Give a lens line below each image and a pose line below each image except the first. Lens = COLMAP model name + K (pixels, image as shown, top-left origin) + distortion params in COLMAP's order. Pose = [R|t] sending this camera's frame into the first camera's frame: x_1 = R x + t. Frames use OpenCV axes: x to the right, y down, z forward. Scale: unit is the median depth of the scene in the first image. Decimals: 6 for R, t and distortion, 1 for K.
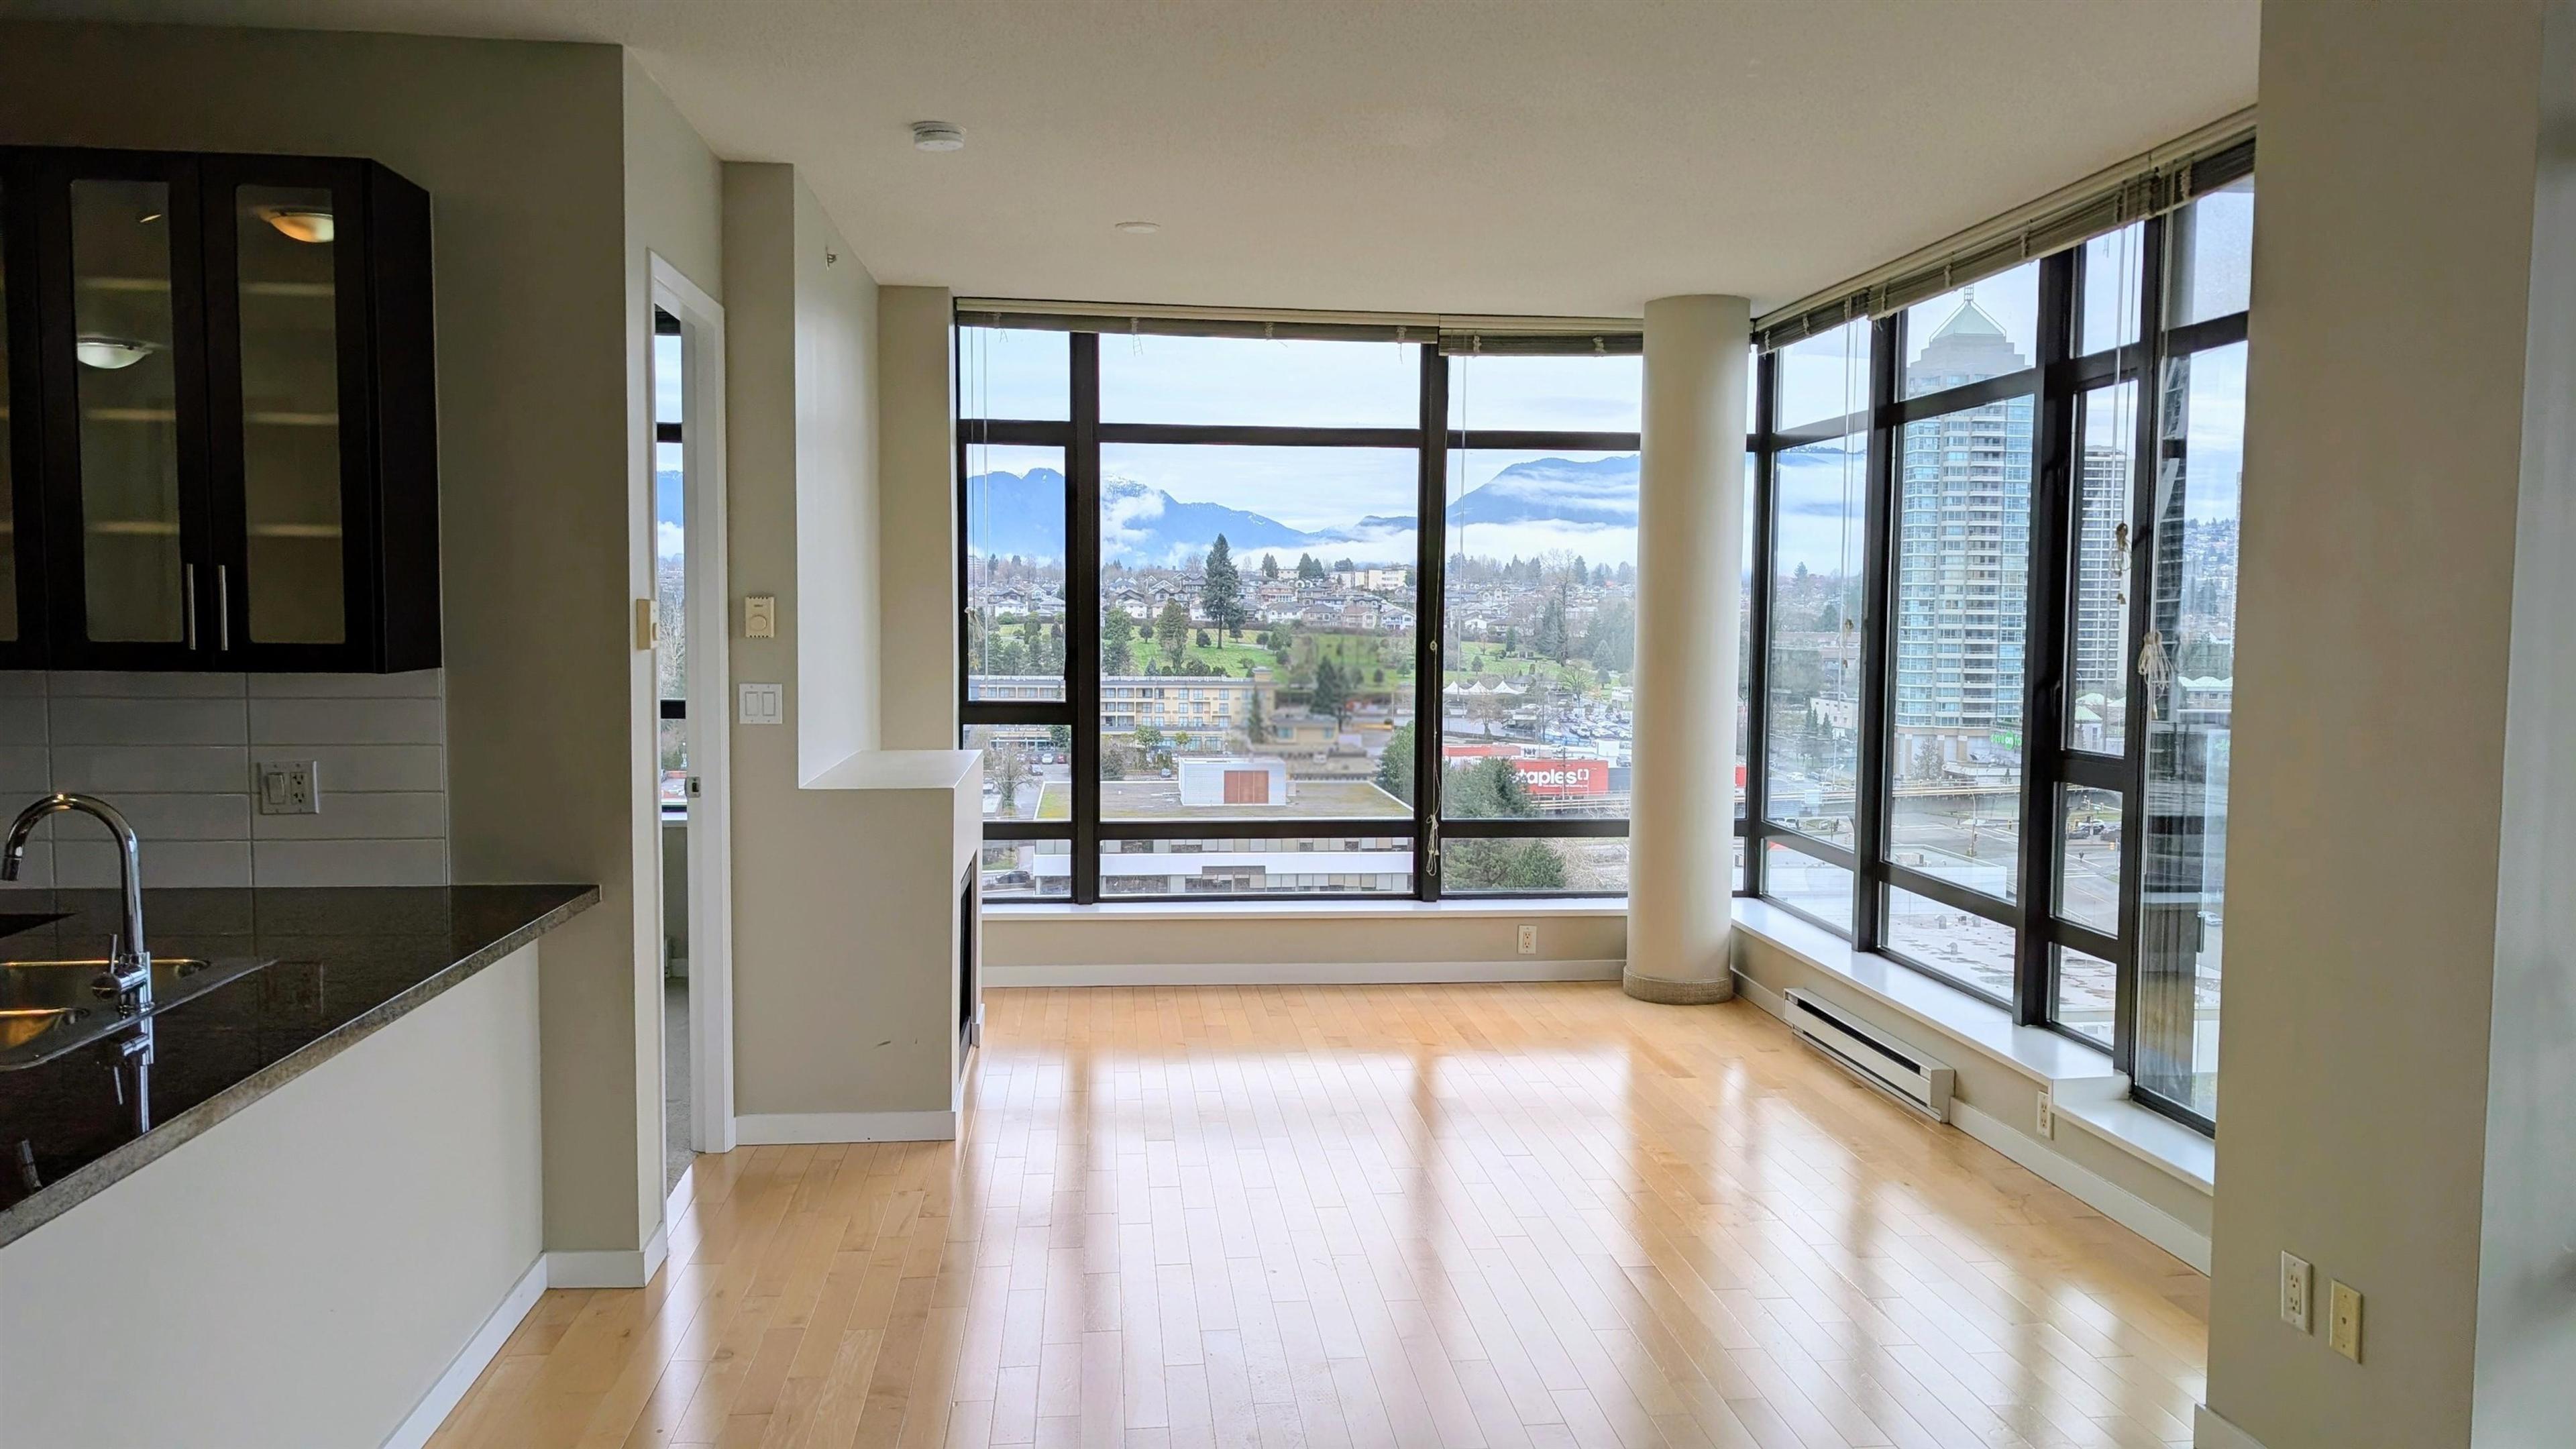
lens RADIAL K [[1839.9, 0, 1288.0], [0, 1839.9, 724.5], [0, 0, 1]] dist [0.001570, -0.001499]
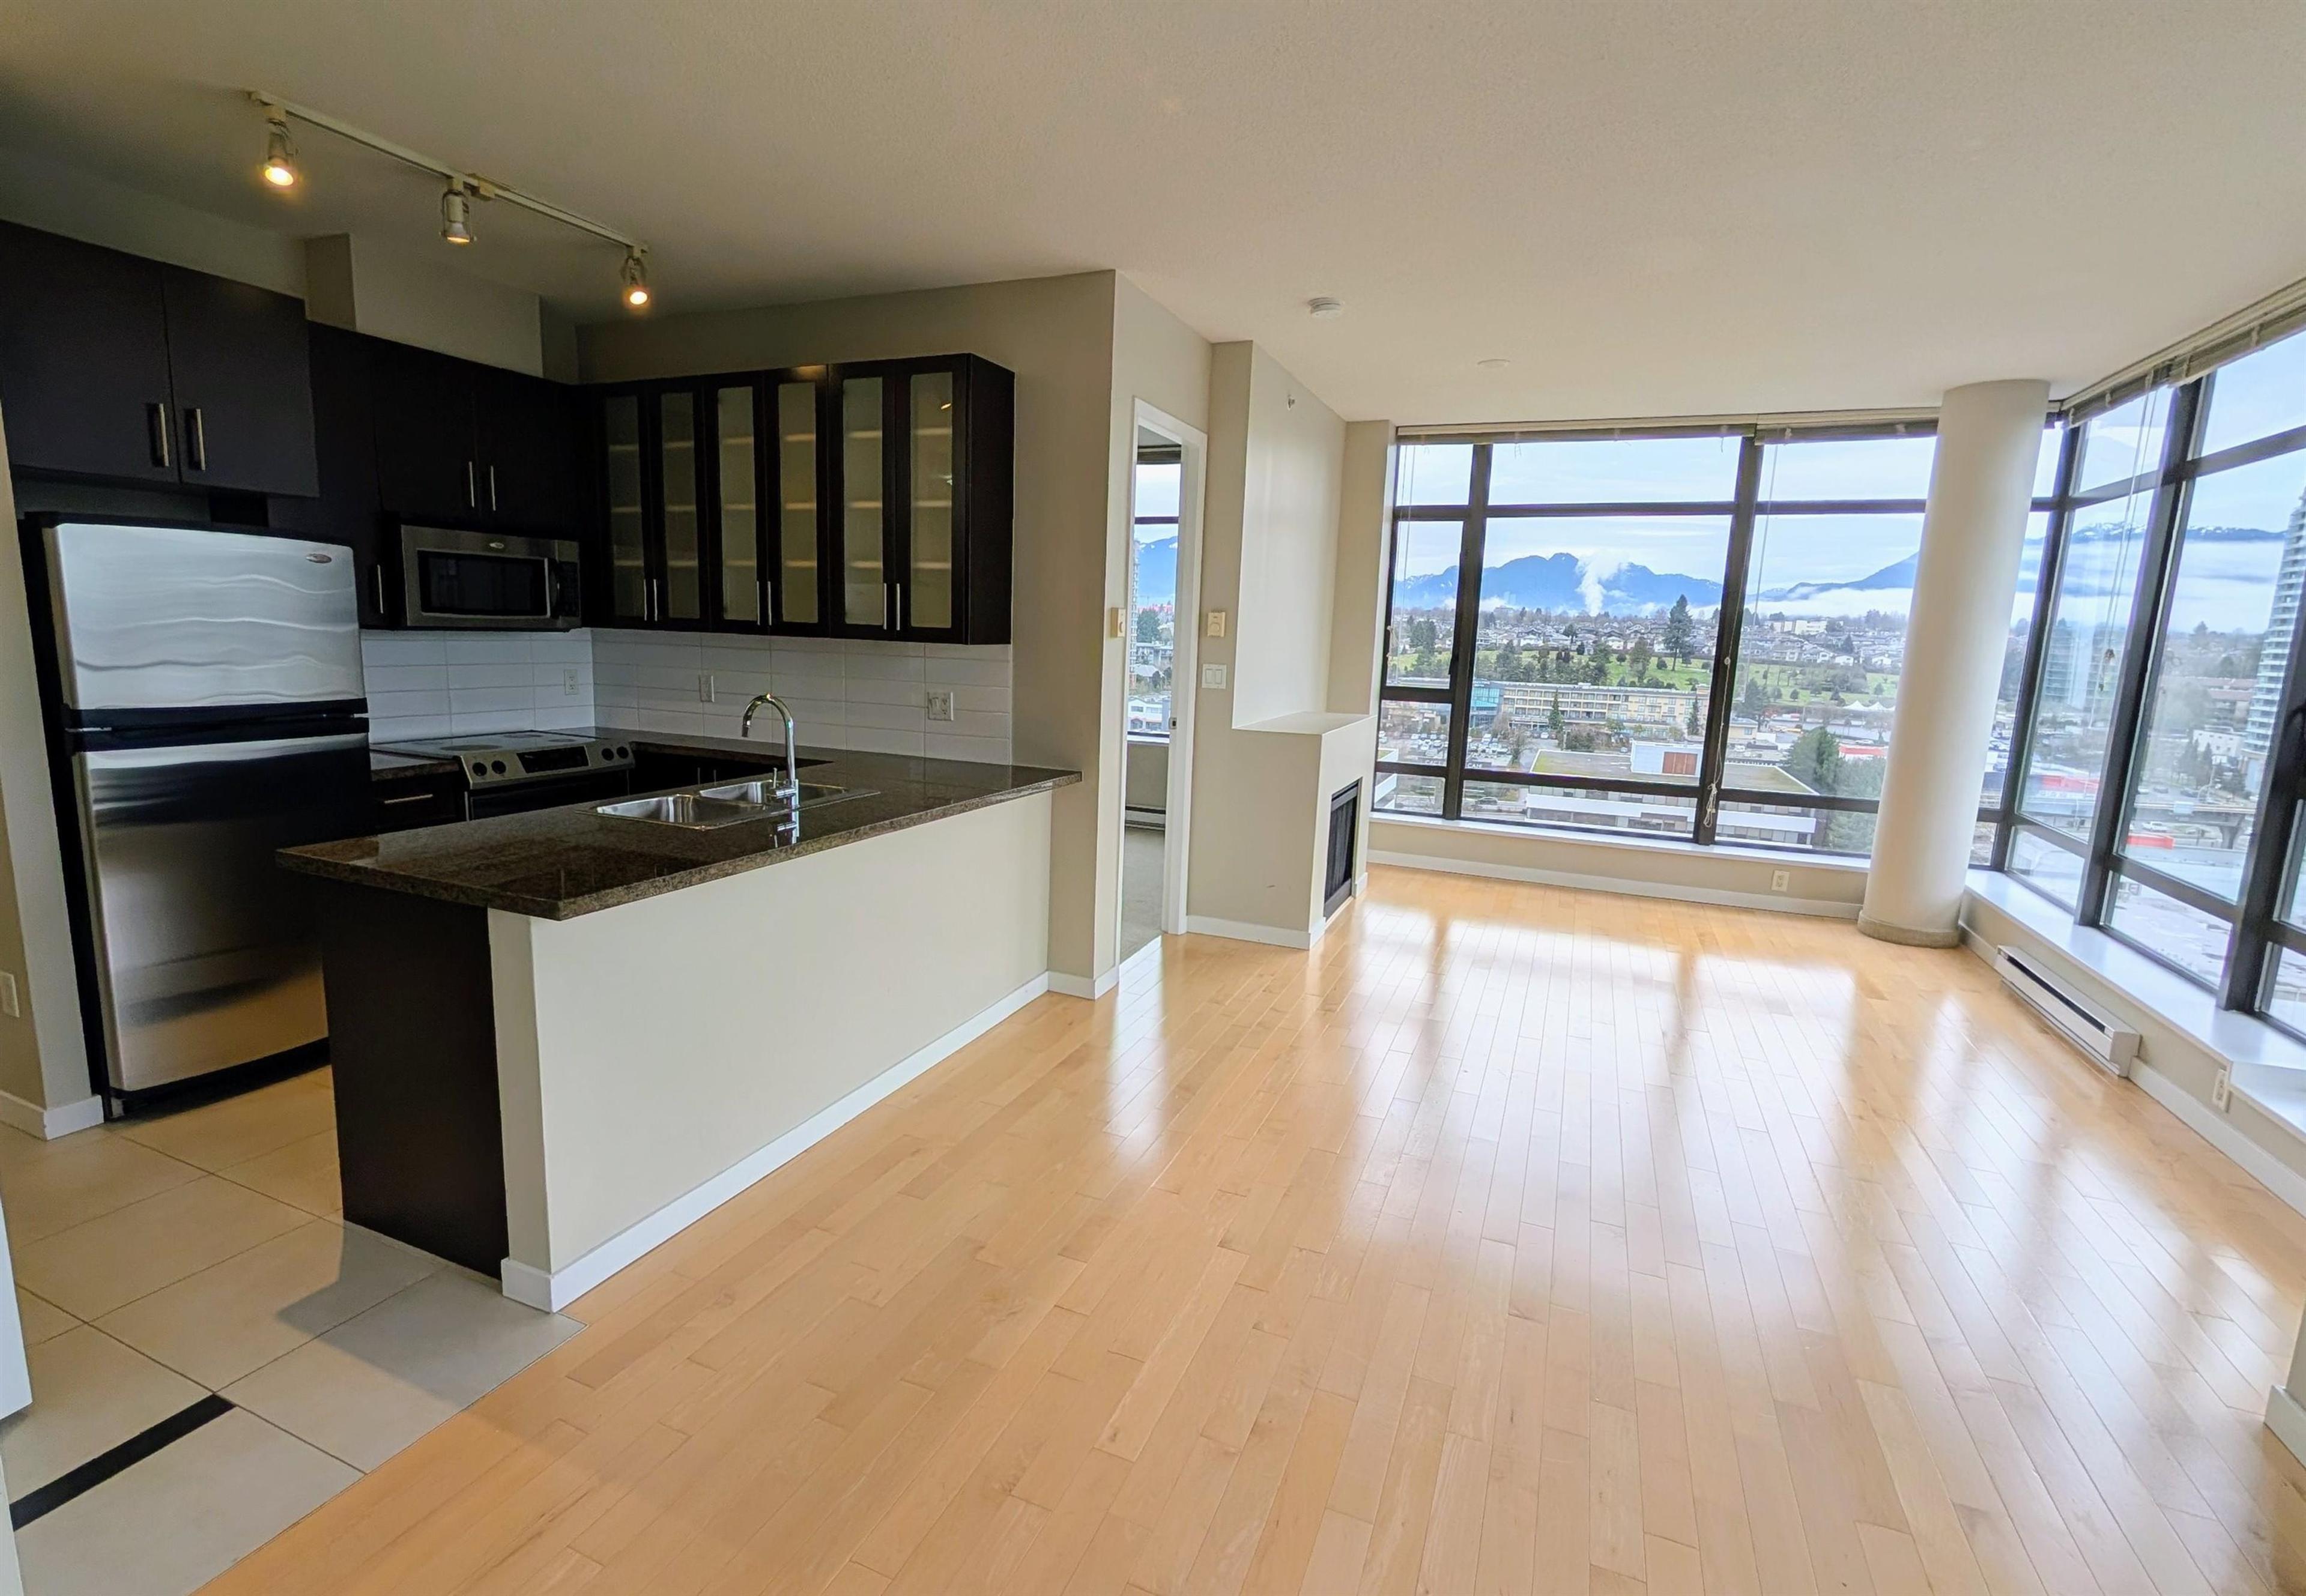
lens RADIAL K [[1069.7, 0, 1107.3], [0, 1069.7, 800.3], [0, 0, 1]] dist [-0.001513, -0.001073]
pose [[0.866239, 0.099675, -0.489586, 0.085005], [-0.056121, 0.993108, 0.102891, 0.004436], [0.496468, -0.061653, 0.865863, 0.072341]]
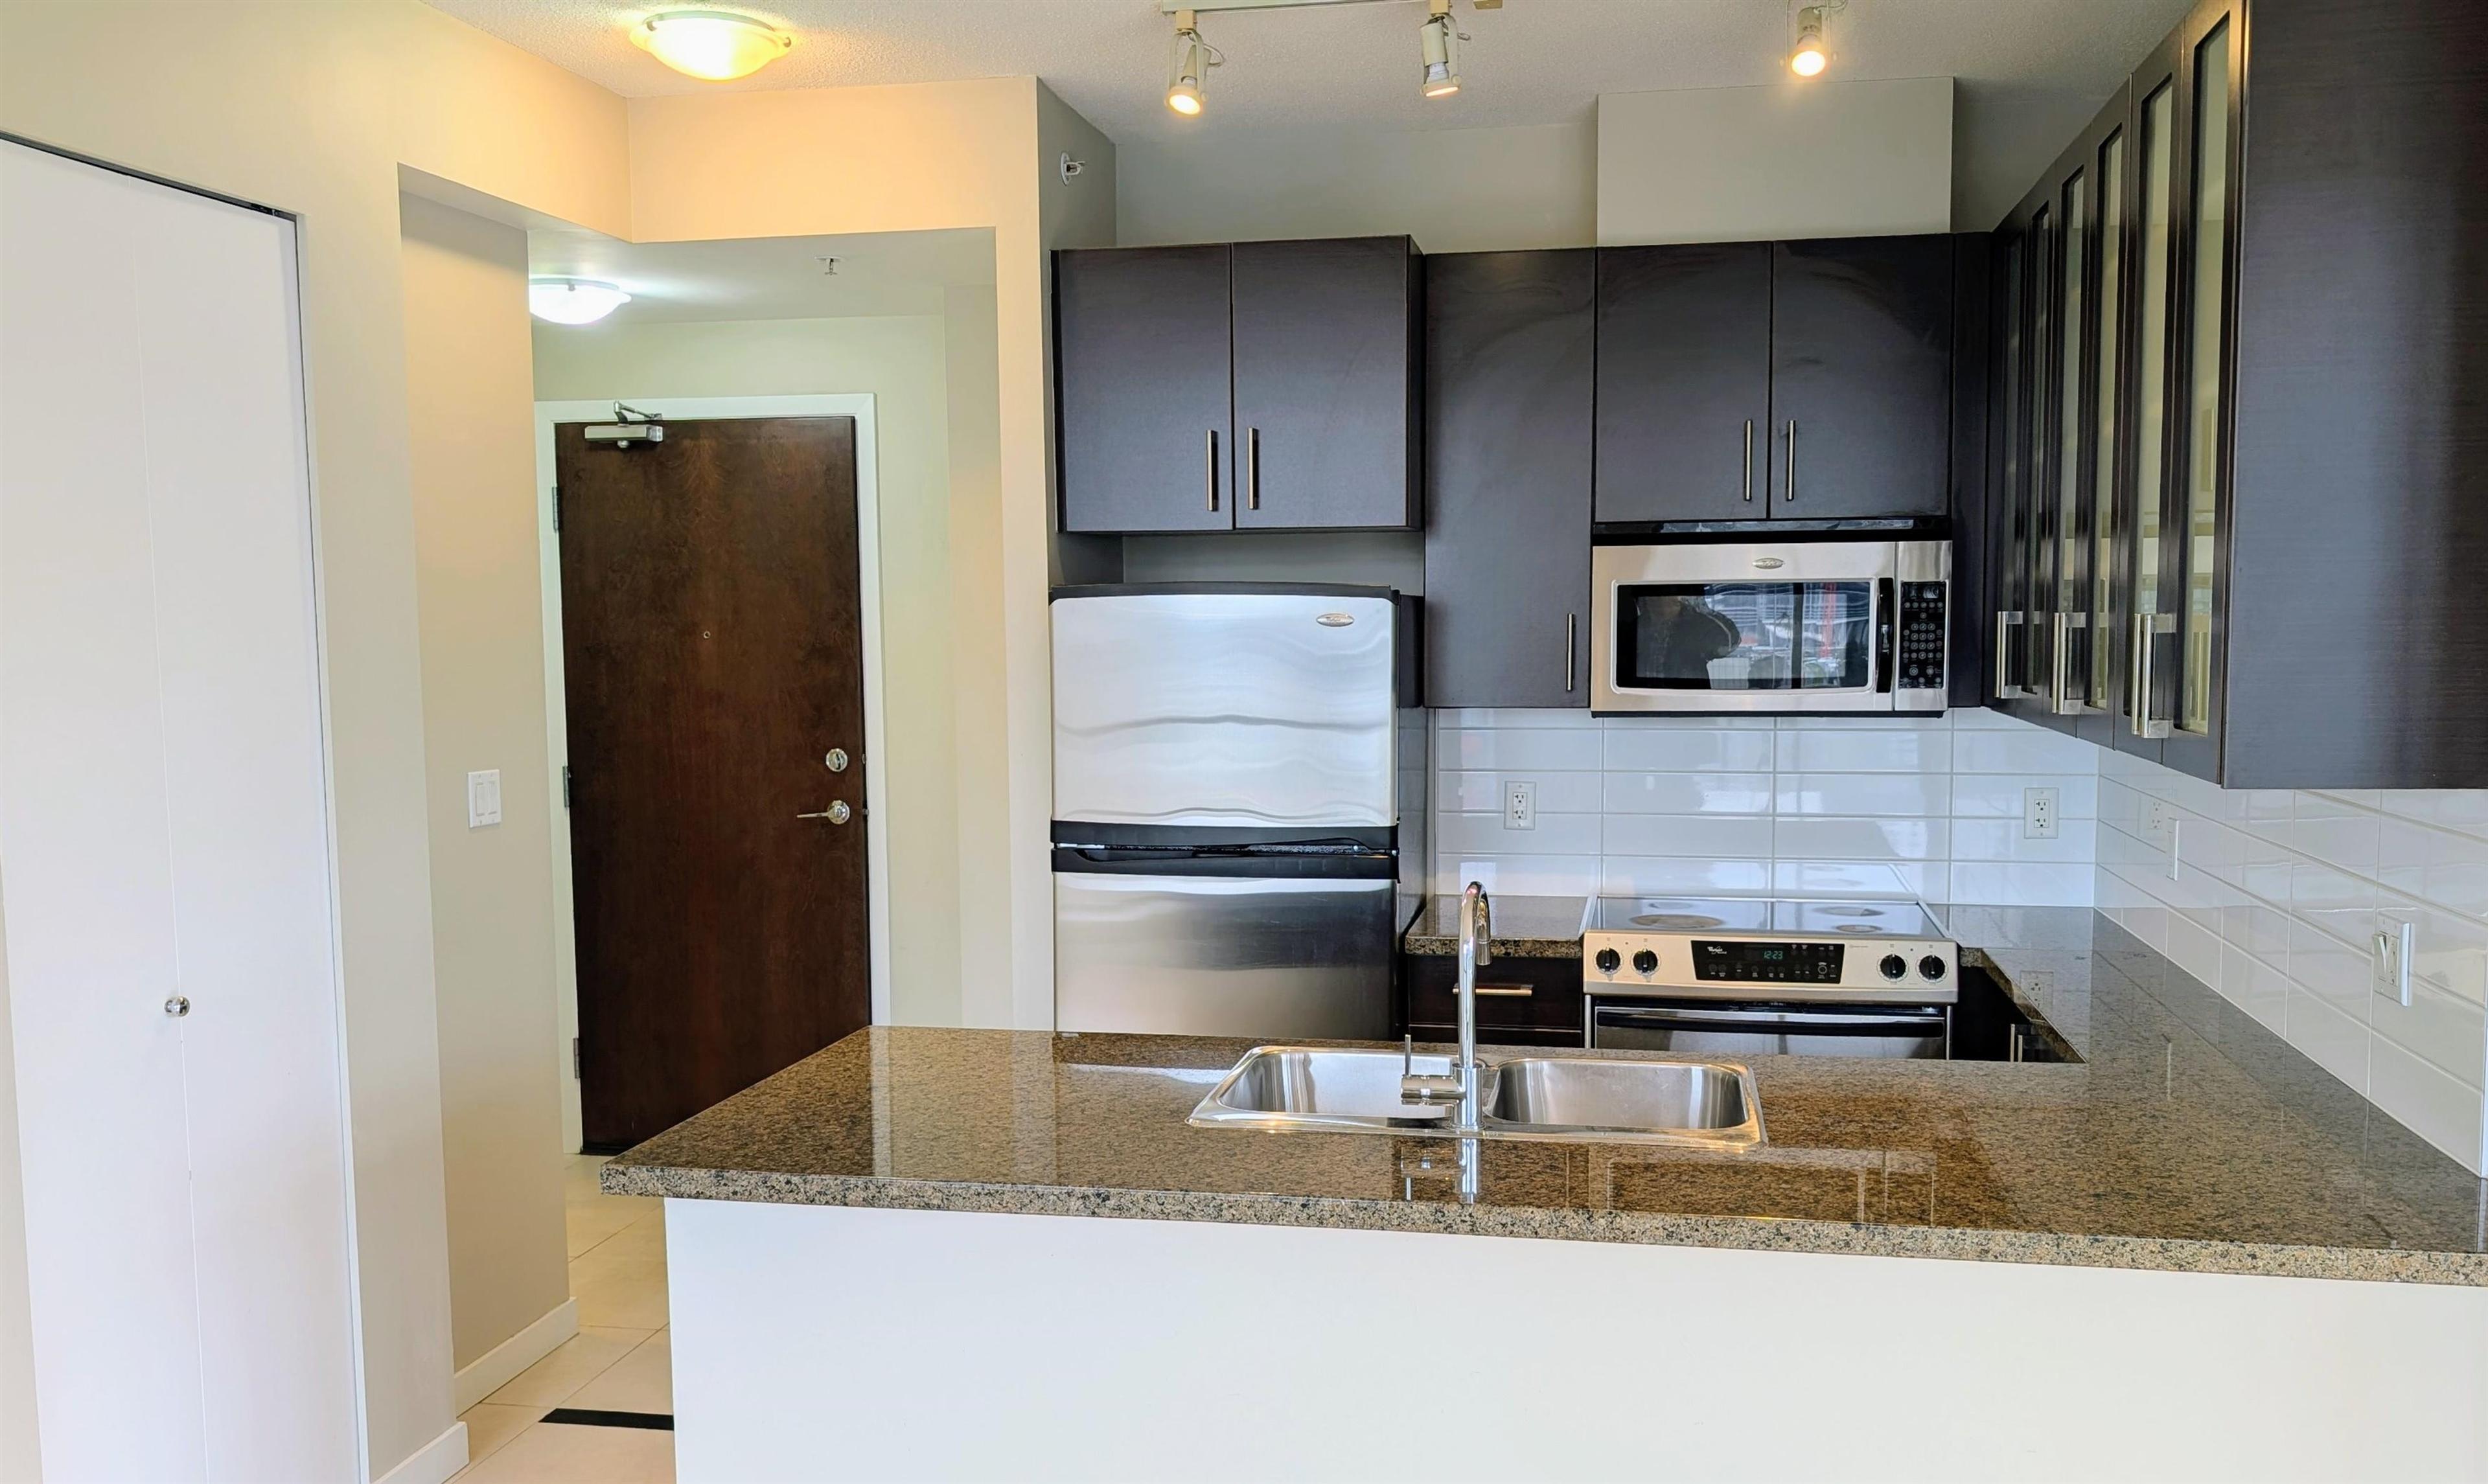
lens RADIAL K [[2012.1, 0, 1244.3], [0, 2012.1, 810.0], [0, 0, 1]] dist [0.002740, -0.002027]
pose [[-0.286739, 0.088981, -0.953867, 0.125468], [-0.055877, 0.992429, 0.109375, -0.039649], [0.956378, 0.084662, -0.279596, 0.451277]]
